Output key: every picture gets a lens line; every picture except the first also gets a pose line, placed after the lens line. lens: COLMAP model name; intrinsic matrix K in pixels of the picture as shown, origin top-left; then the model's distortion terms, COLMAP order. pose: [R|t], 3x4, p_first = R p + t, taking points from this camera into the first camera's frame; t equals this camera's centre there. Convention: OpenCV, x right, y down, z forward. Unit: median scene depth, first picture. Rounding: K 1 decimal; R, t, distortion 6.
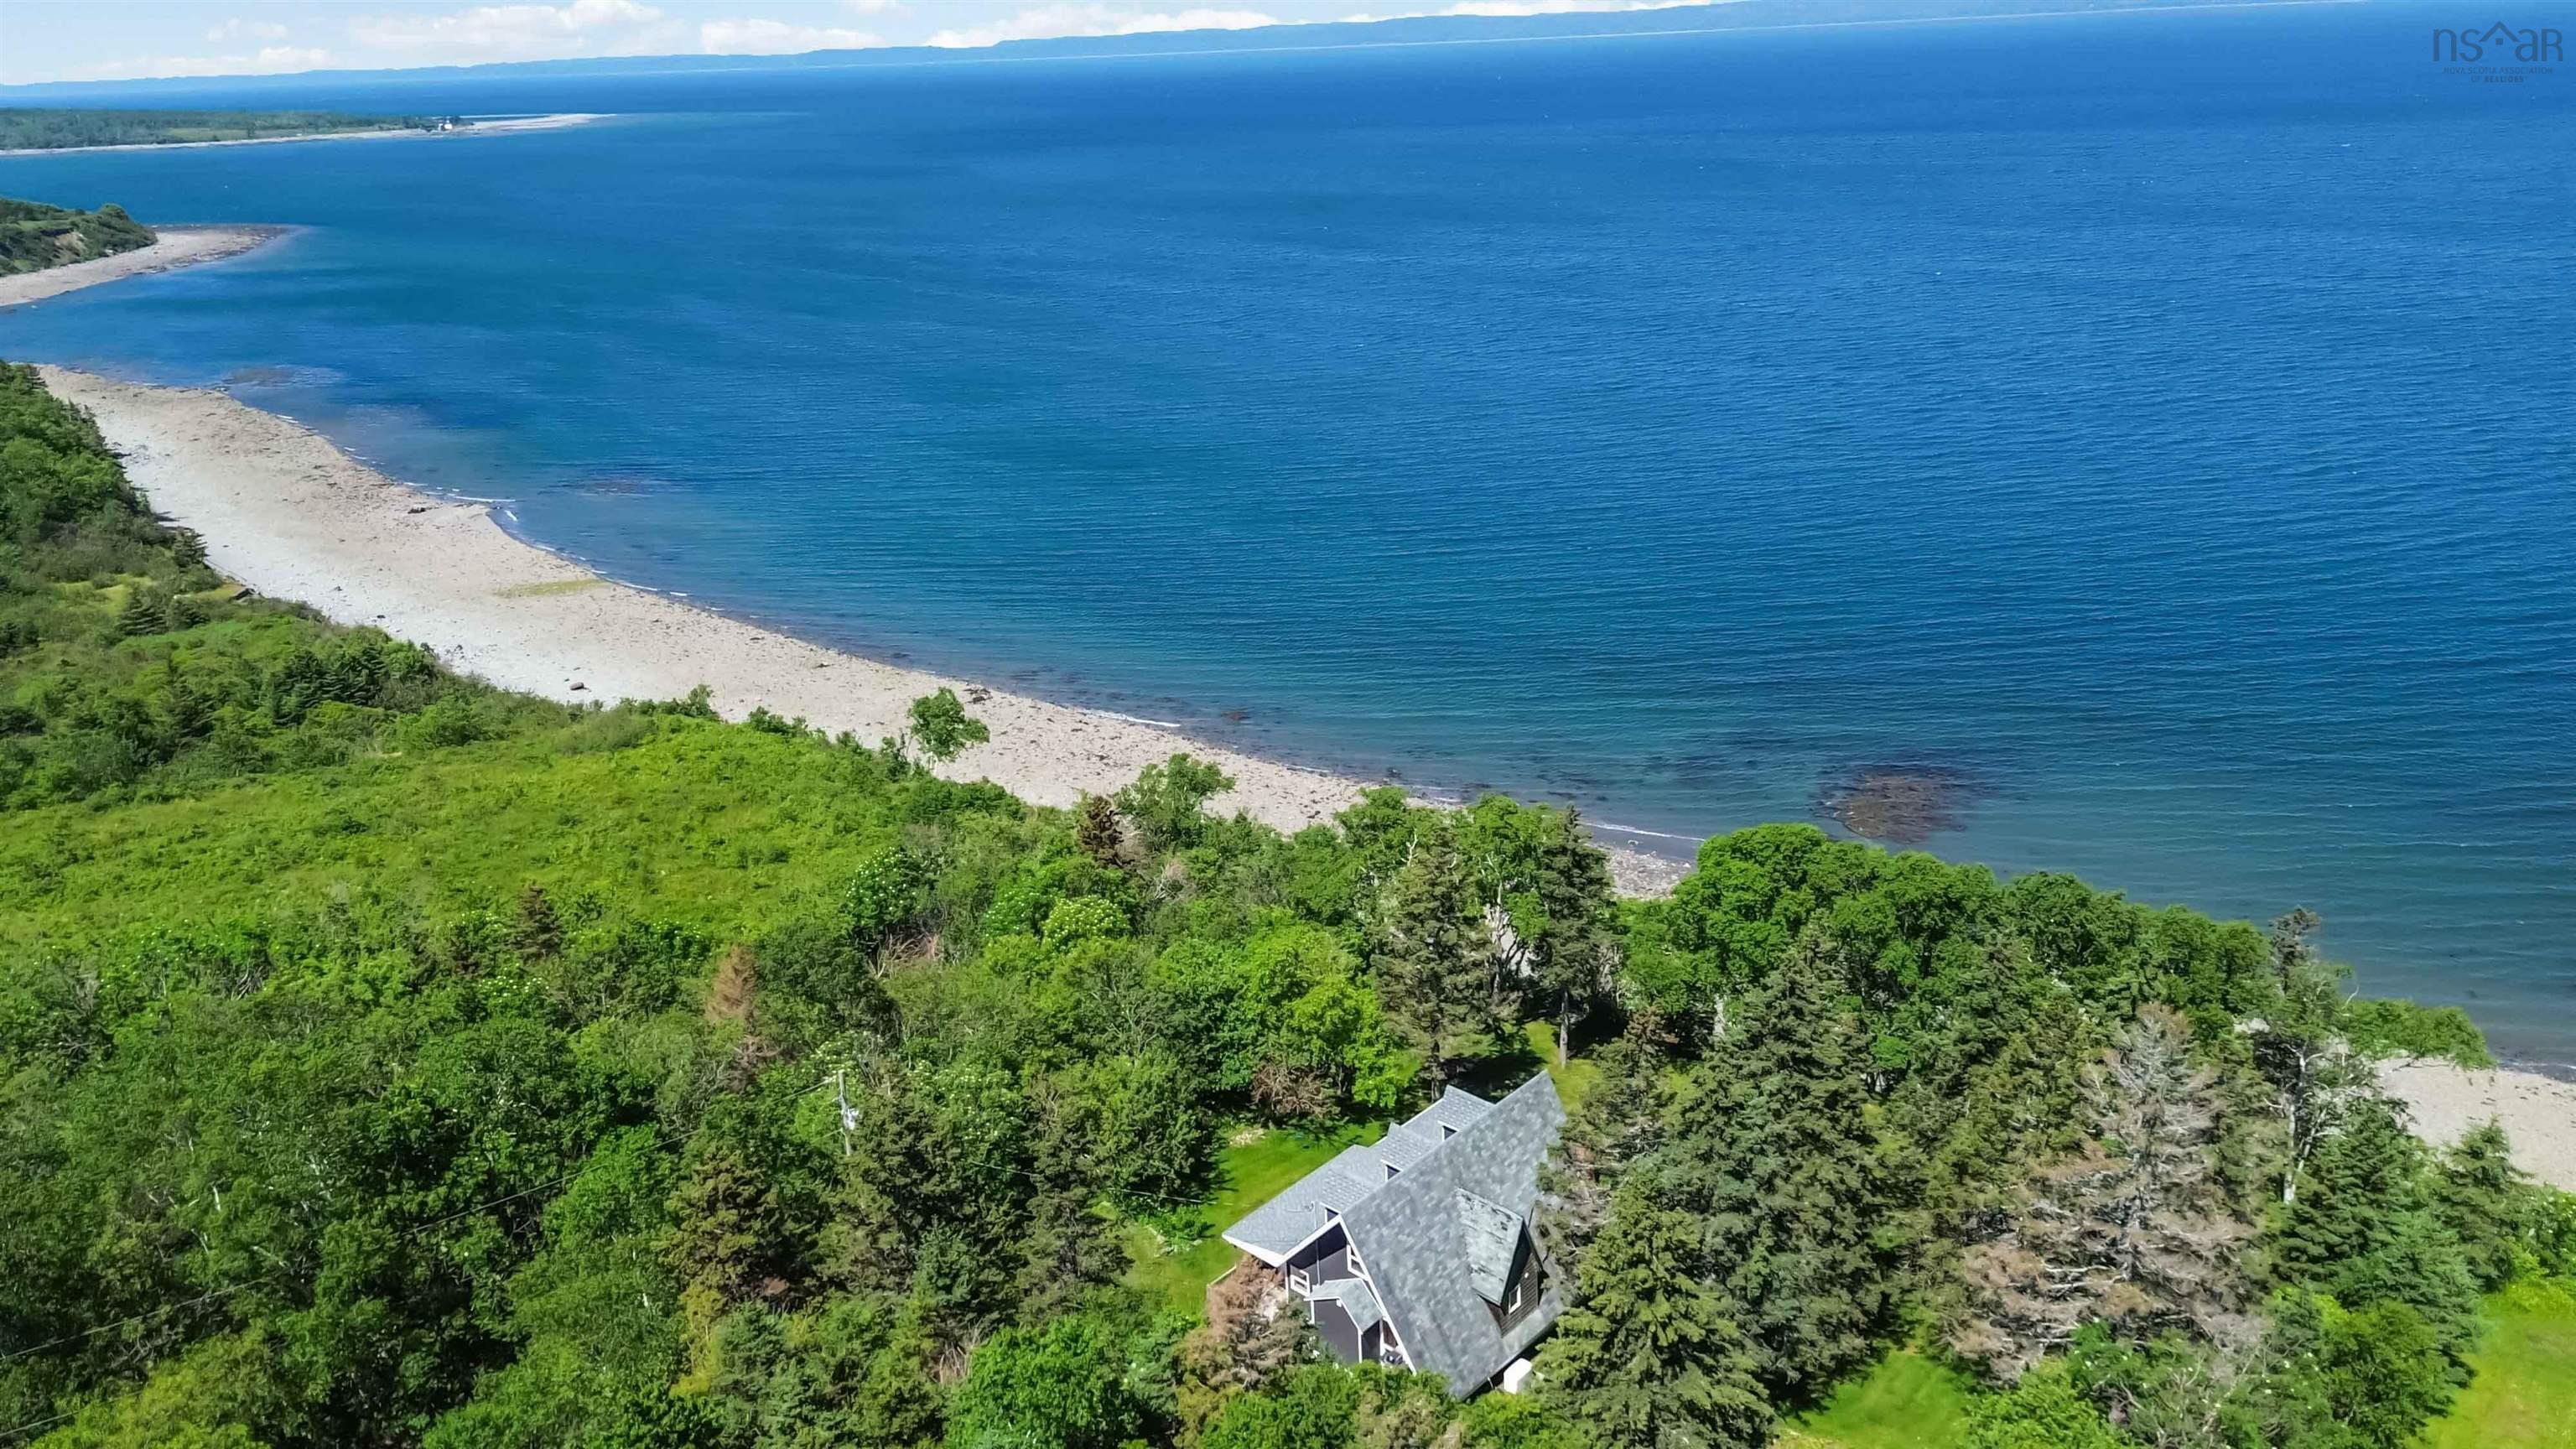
lens RADIAL K [[1817.3, 0, 1299.3], [0, 1817.3, 695.3], [0, 0, 1]] dist [0.072752, -0.069025]
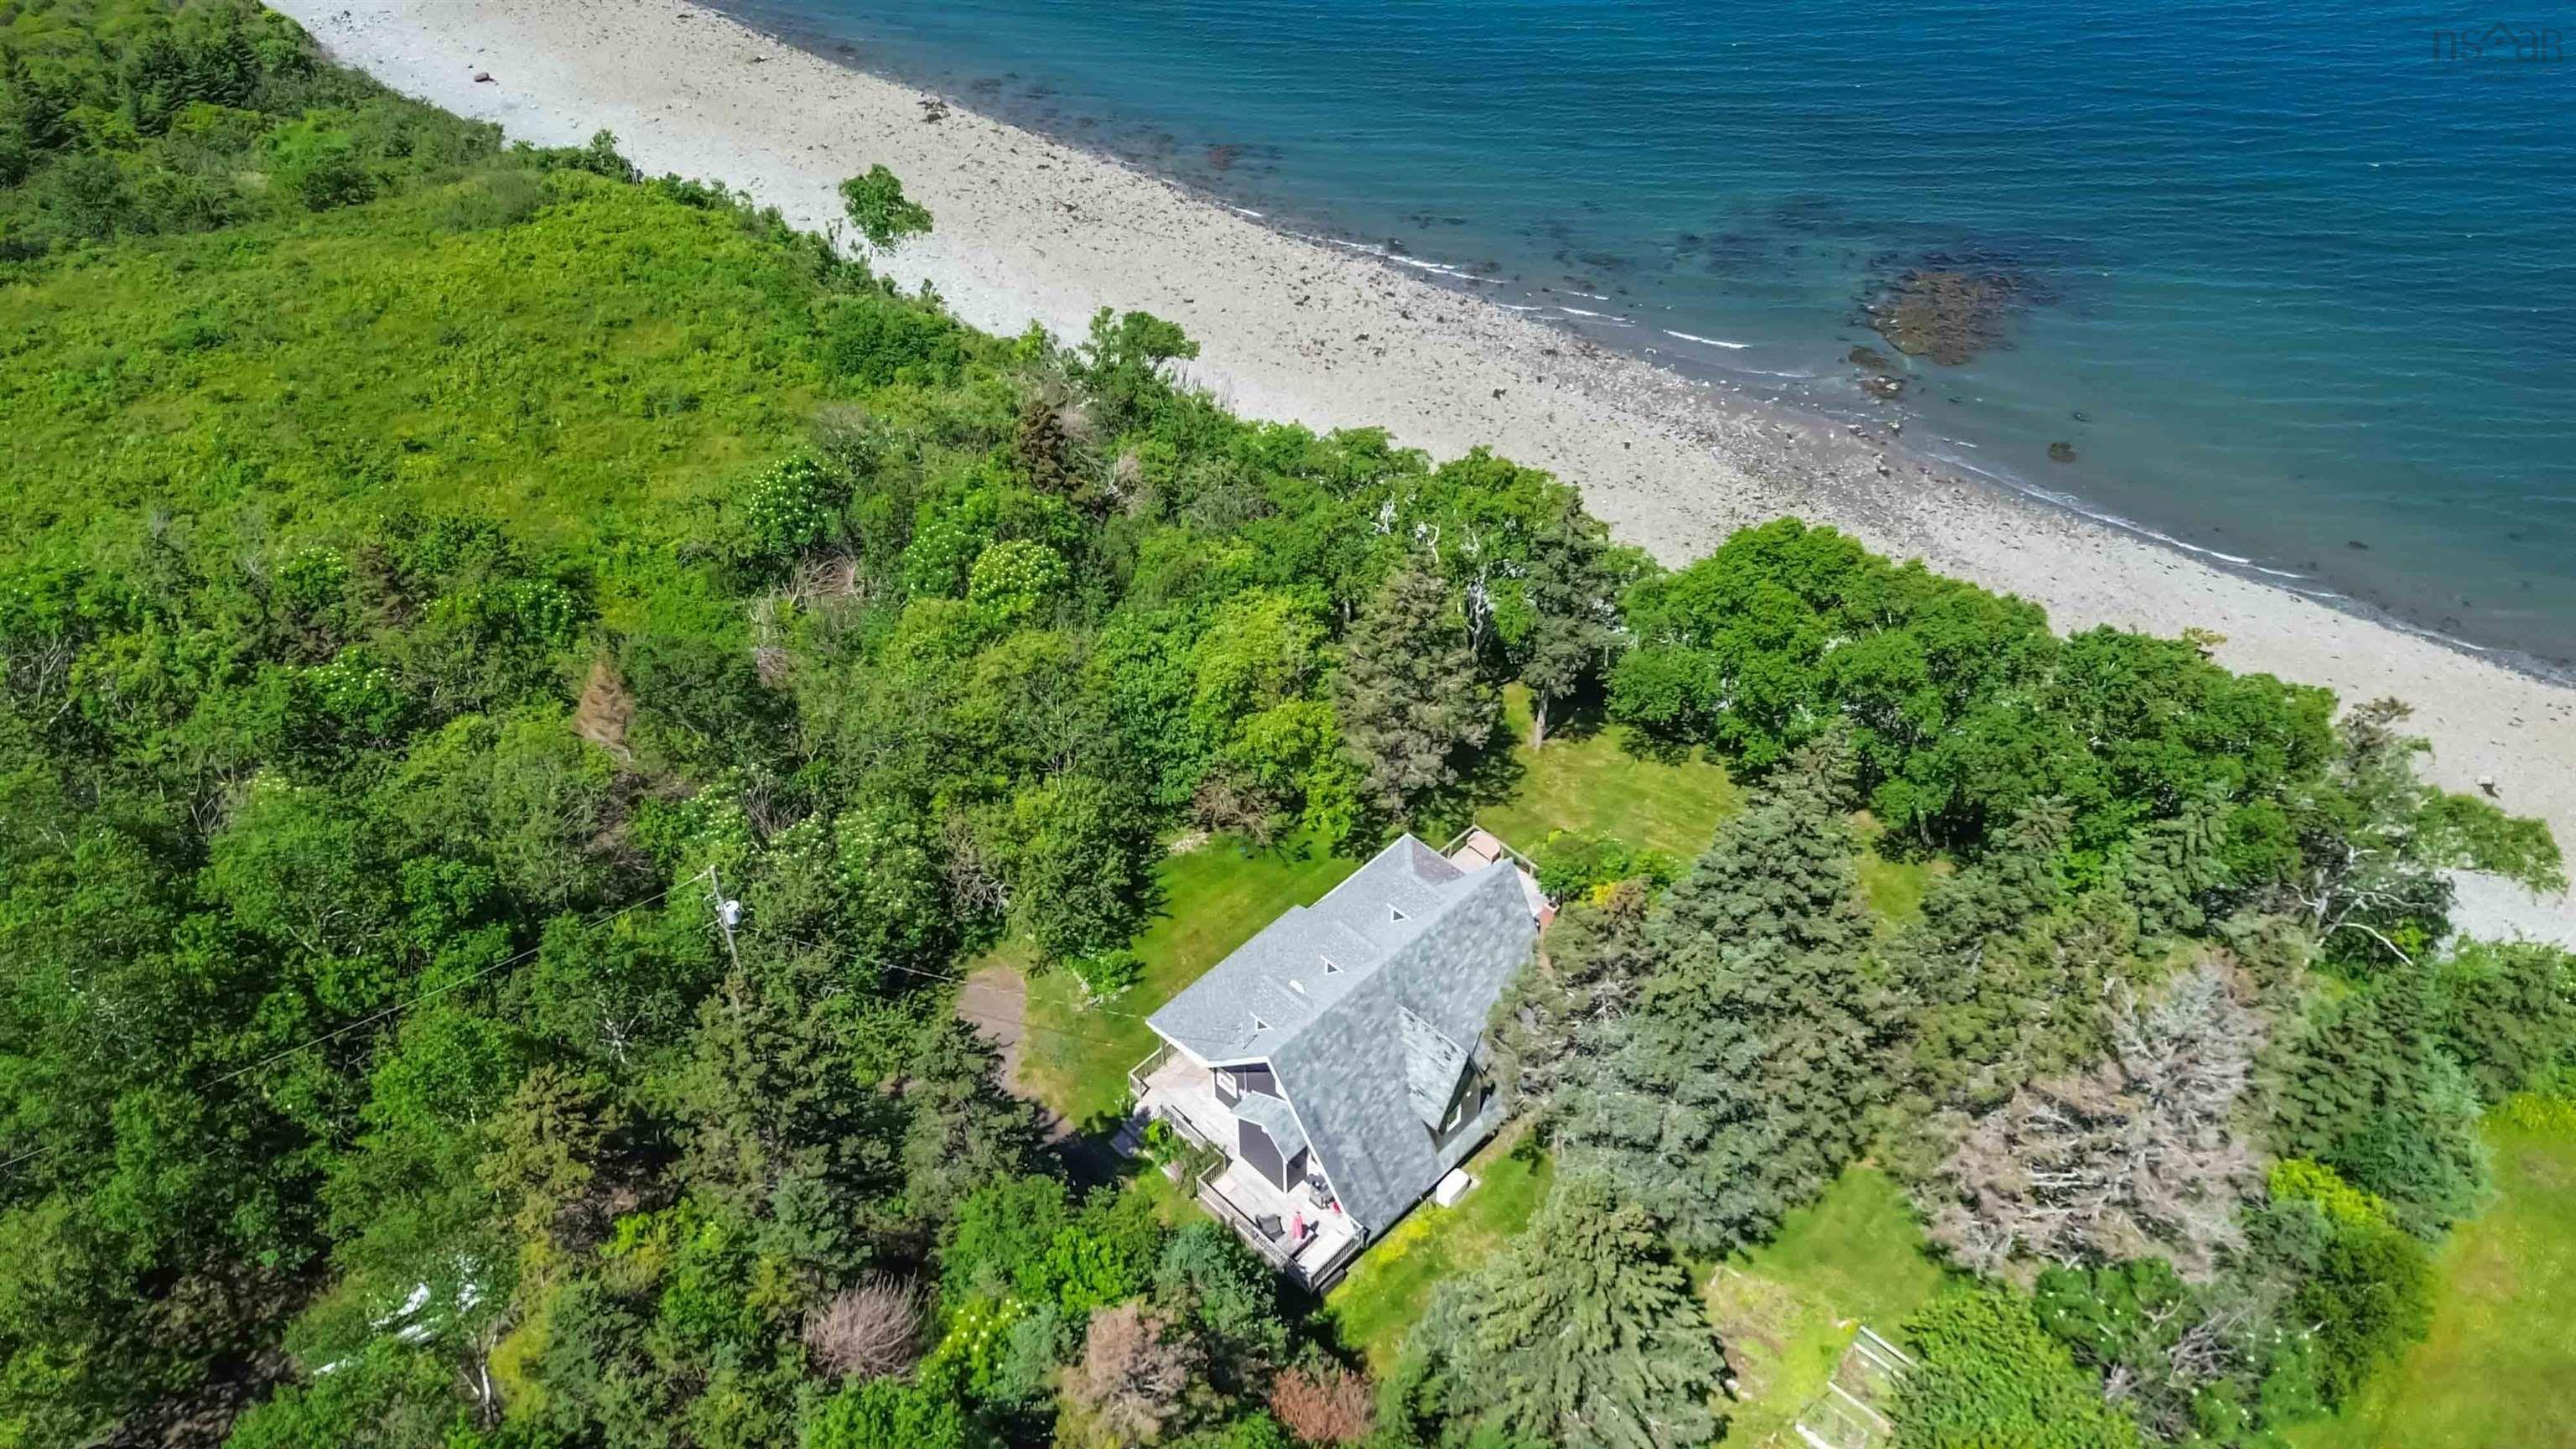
lens RADIAL K [[1817.3, 0, 1299.3], [0, 1817.3, 695.3], [0, 0, 1]] dist [0.072752, -0.069025]
pose [[0.999180, 0.040264, 0.004347, 0.018666], [-0.039101, 0.931178, 0.362463, -0.147614], [0.010546, -0.362335, 0.931988, 0.151778]]
